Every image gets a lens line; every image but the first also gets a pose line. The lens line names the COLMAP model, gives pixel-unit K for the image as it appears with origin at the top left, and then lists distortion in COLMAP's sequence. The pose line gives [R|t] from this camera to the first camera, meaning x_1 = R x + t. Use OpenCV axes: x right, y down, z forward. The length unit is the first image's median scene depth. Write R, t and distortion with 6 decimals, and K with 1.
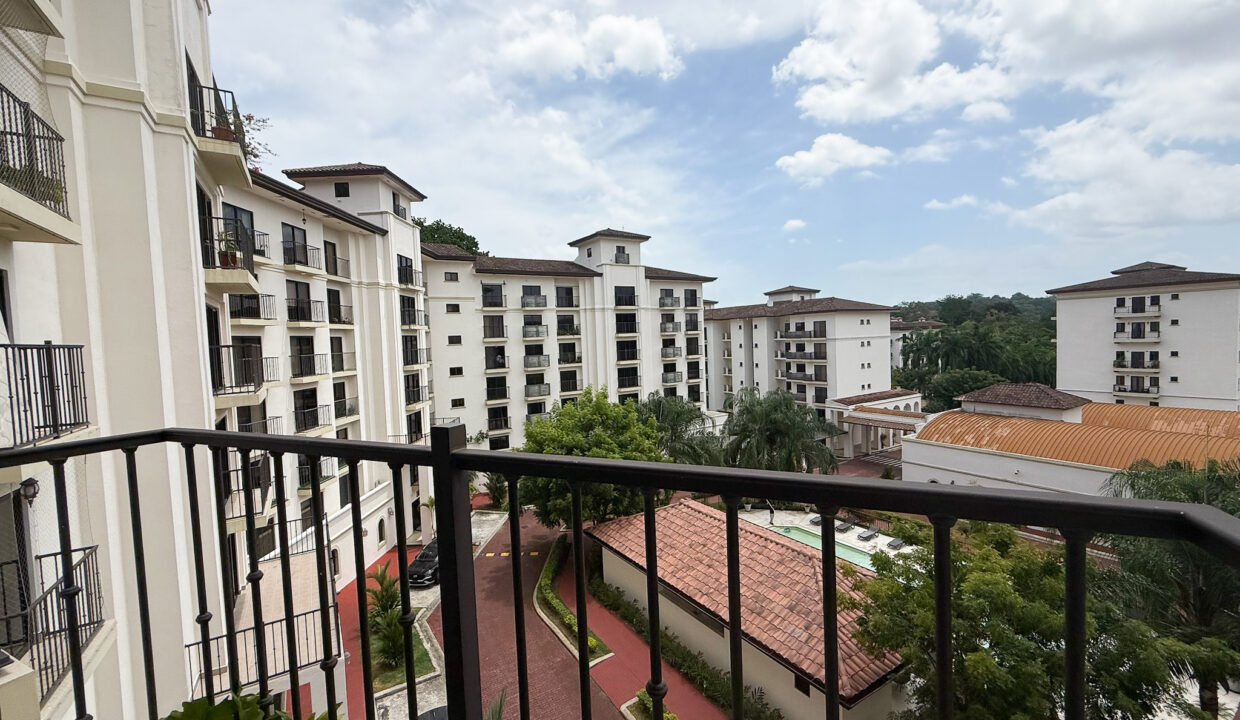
lens RADIAL K [[492.3, 0, 620.0], [0, 492.3, 360.0], [0, 0, 1]] dist [-0.000509, -0.000054]
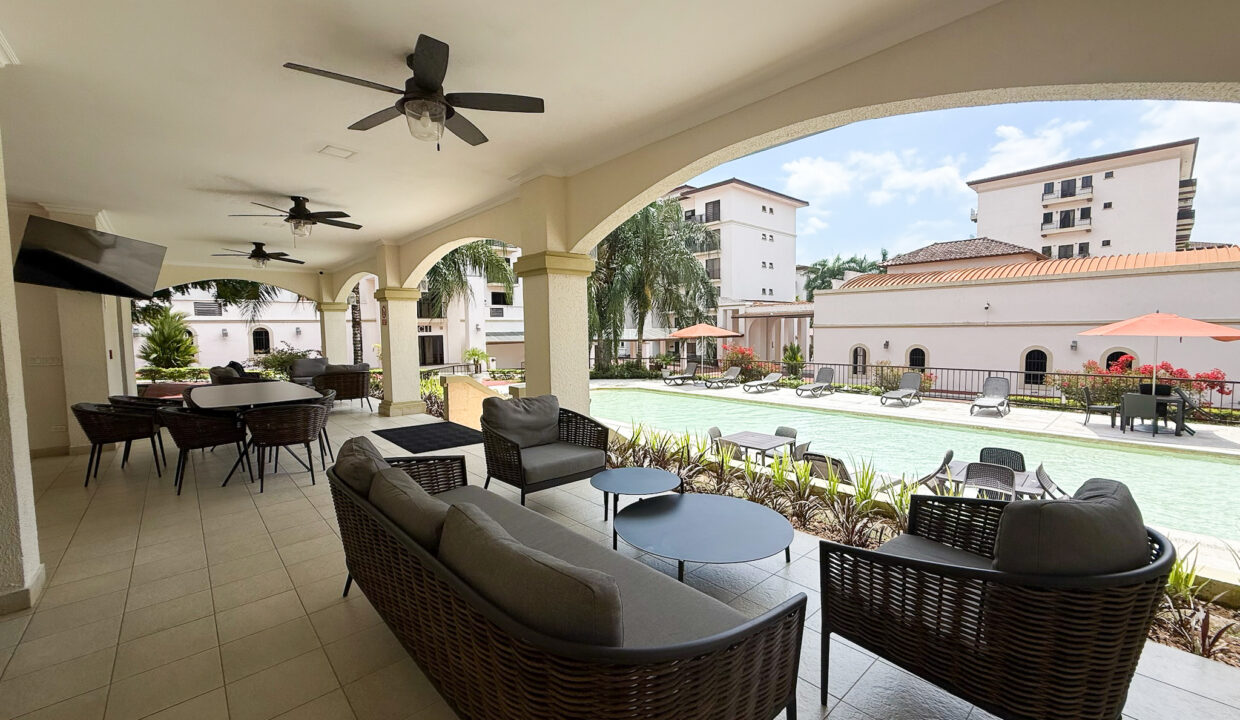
lens RADIAL K [[492.3, 0, 620.0], [0, 492.3, 360.0], [0, 0, 1]] dist [-0.000509, -0.000054]
pose [[0.986021, 0.010769, 0.166273, 0.168225], [-0.012798, 0.999856, 0.011139, 0.204954], [-0.166130, -0.013112, 0.986017, 0.318096]]
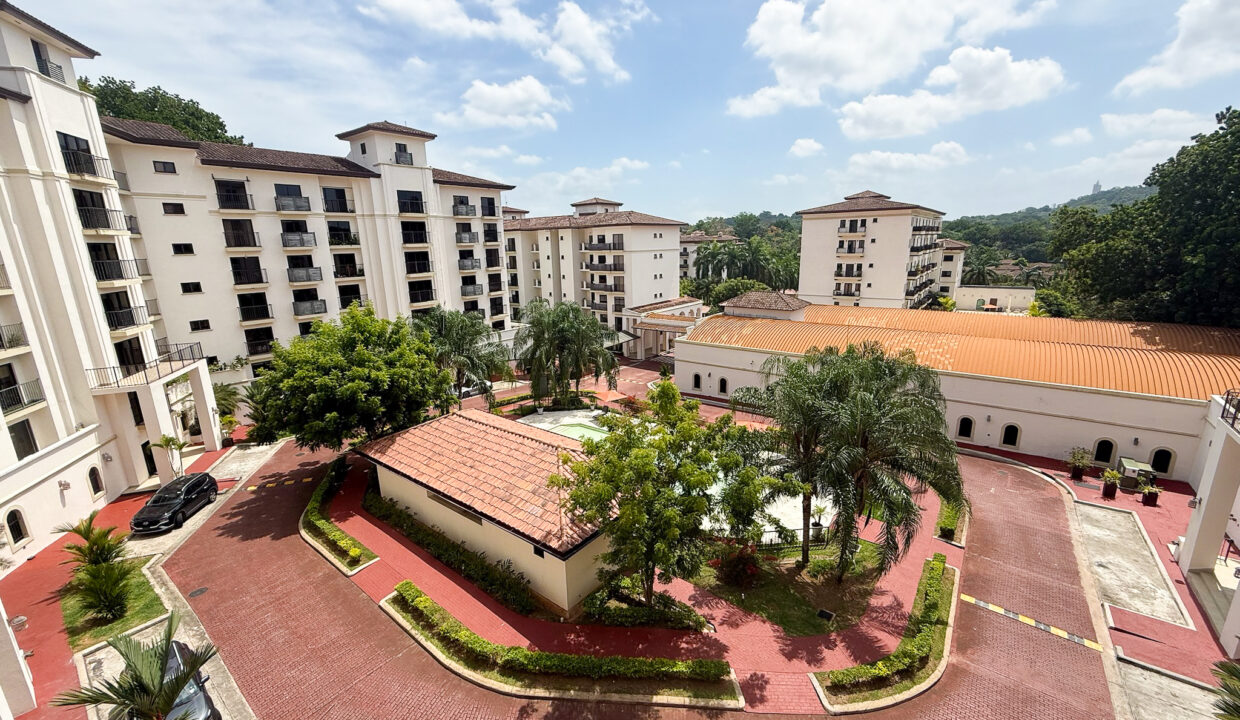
lens RADIAL K [[489.5, 0, 620.0], [0, 489.5, 360.0], [0, 0, 1]] dist [0.000247, 0.000073]
pose [[0.941953, -0.064301, 0.329529, 0.057580], [0.004645, 0.983891, 0.178708, -0.001025], [-0.335712, -0.166804, 0.927078, -0.025693]]
